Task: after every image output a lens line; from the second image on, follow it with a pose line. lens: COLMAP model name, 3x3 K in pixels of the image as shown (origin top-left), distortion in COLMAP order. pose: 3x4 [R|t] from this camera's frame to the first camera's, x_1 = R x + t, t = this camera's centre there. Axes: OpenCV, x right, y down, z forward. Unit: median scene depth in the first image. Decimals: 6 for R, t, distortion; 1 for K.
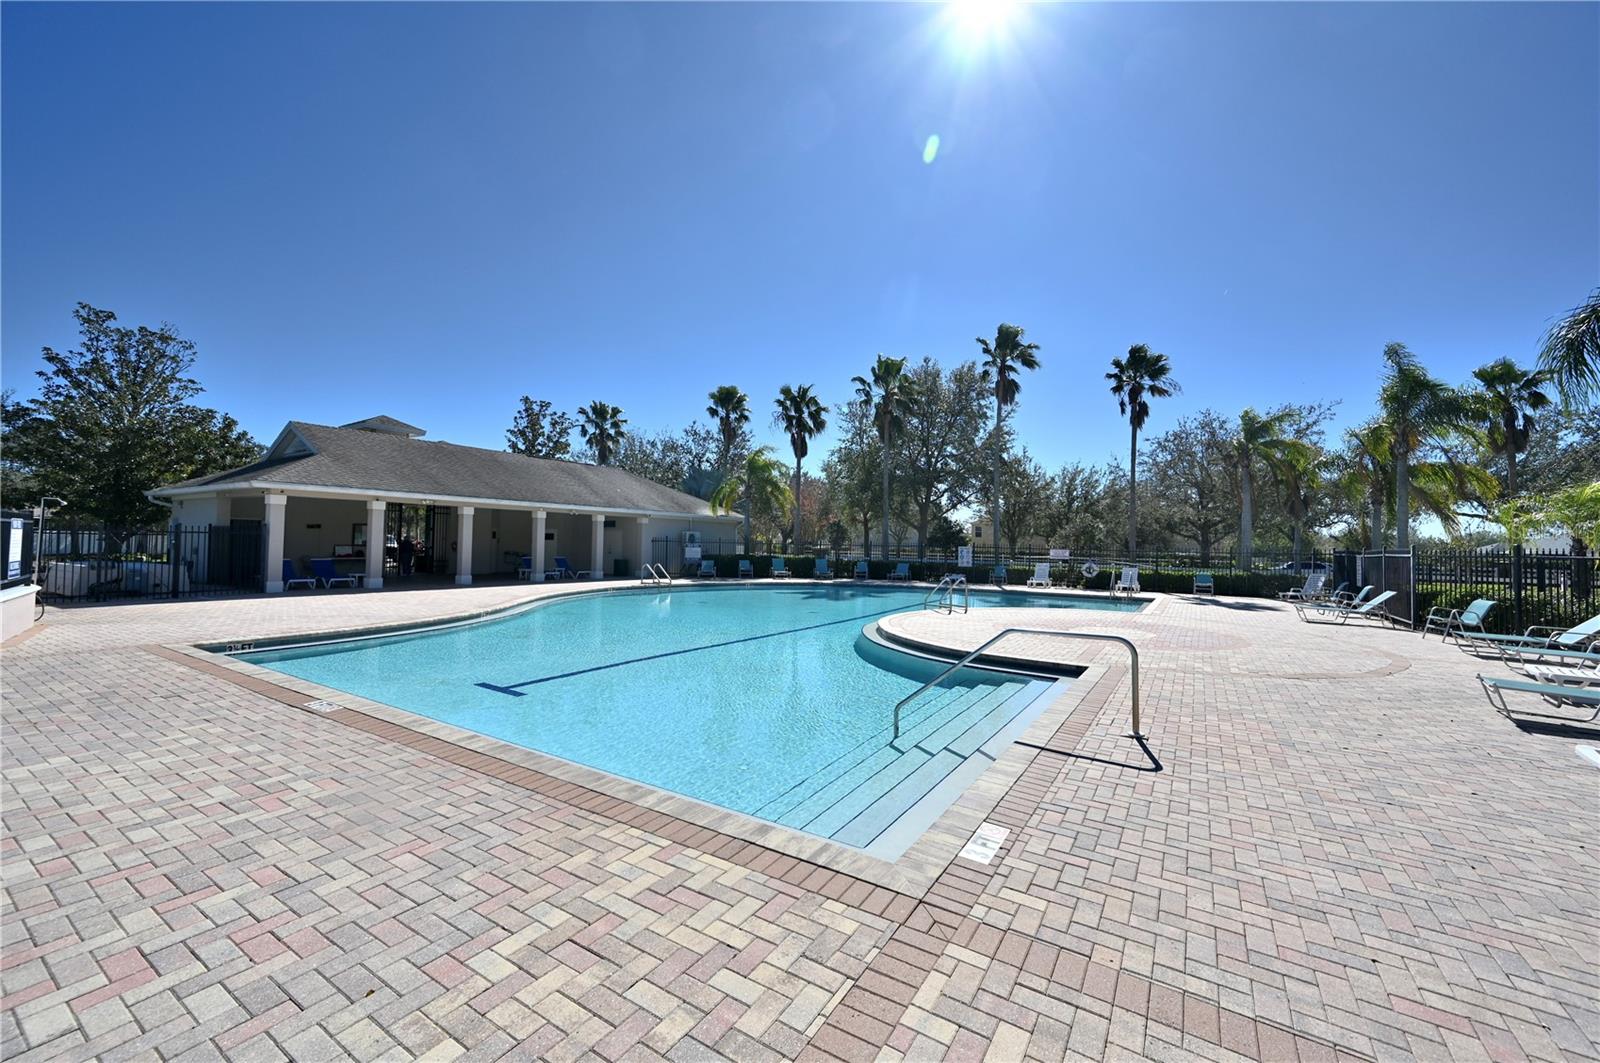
lens RADIAL K [[620.8, 0, 800.0], [0, 620.8, 531.5], [0, 0, 1]] dist [0.000377, -0.000011]
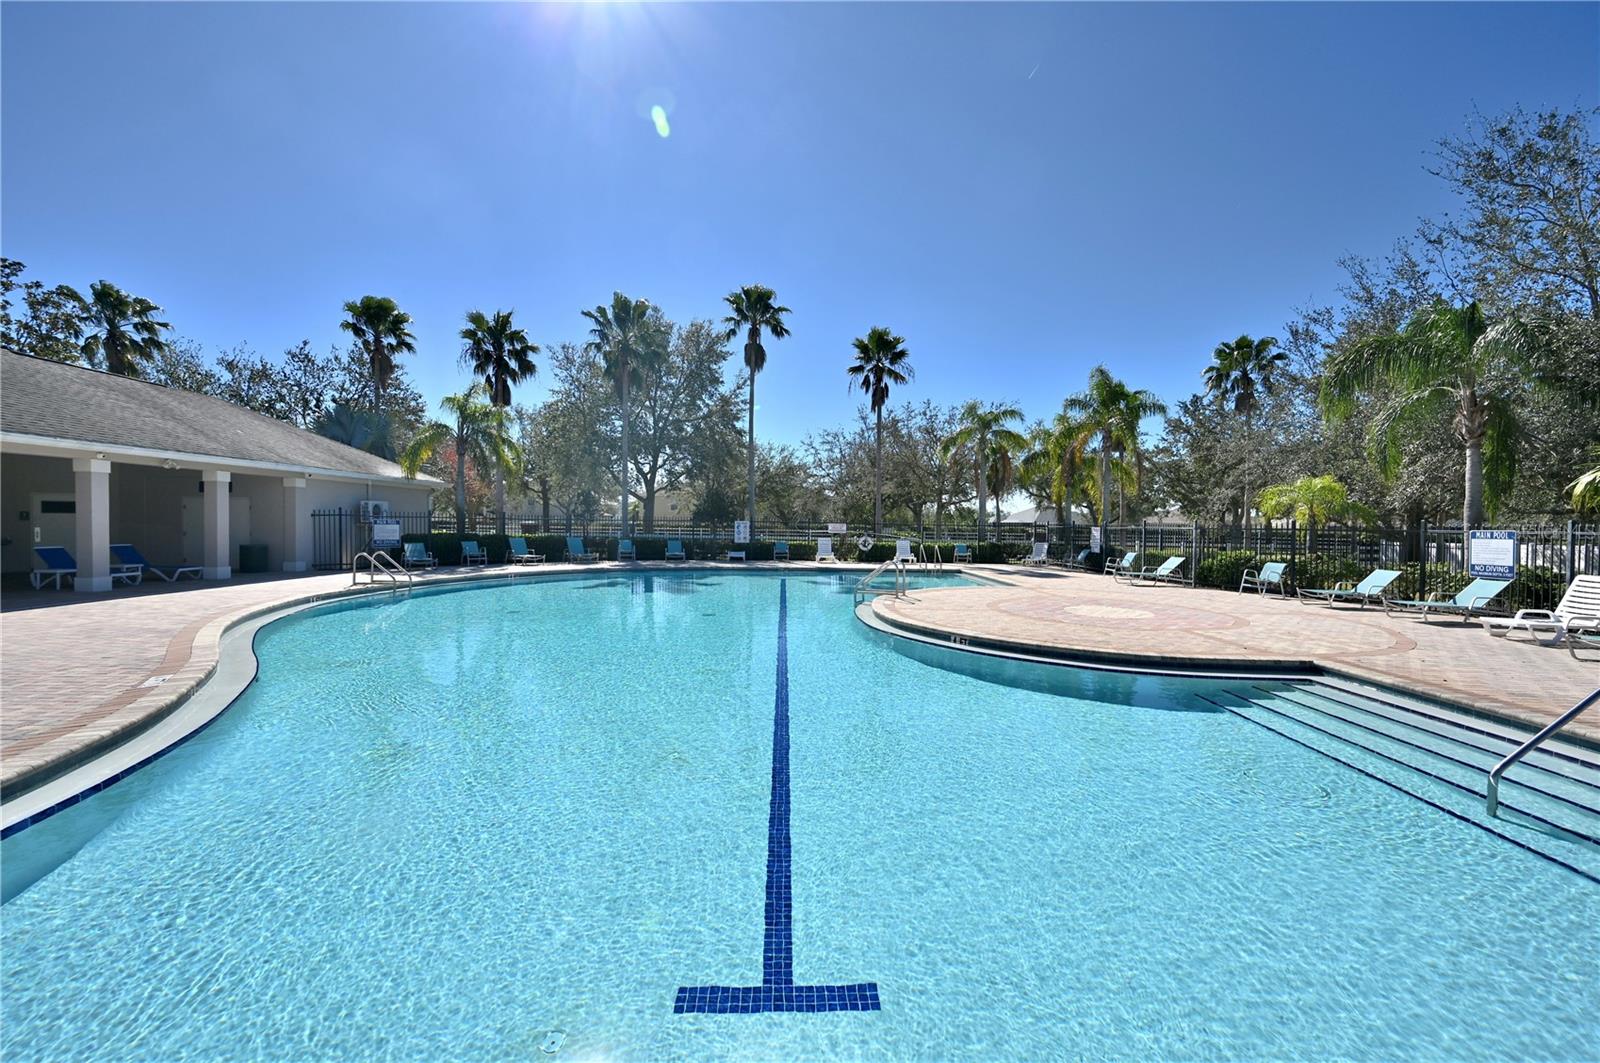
lens RADIAL K [[636.7, 0, 800.0], [0, 636.7, 531.5], [0, 0, 1]] dist [-0.001634, -0.000134]
pose [[0.831784, -0.014137, 0.554919, -0.150087], [-0.009018, 0.999200, 0.038973, 0.001907], [-0.555026, -0.037421, 0.830991, 0.140746]]
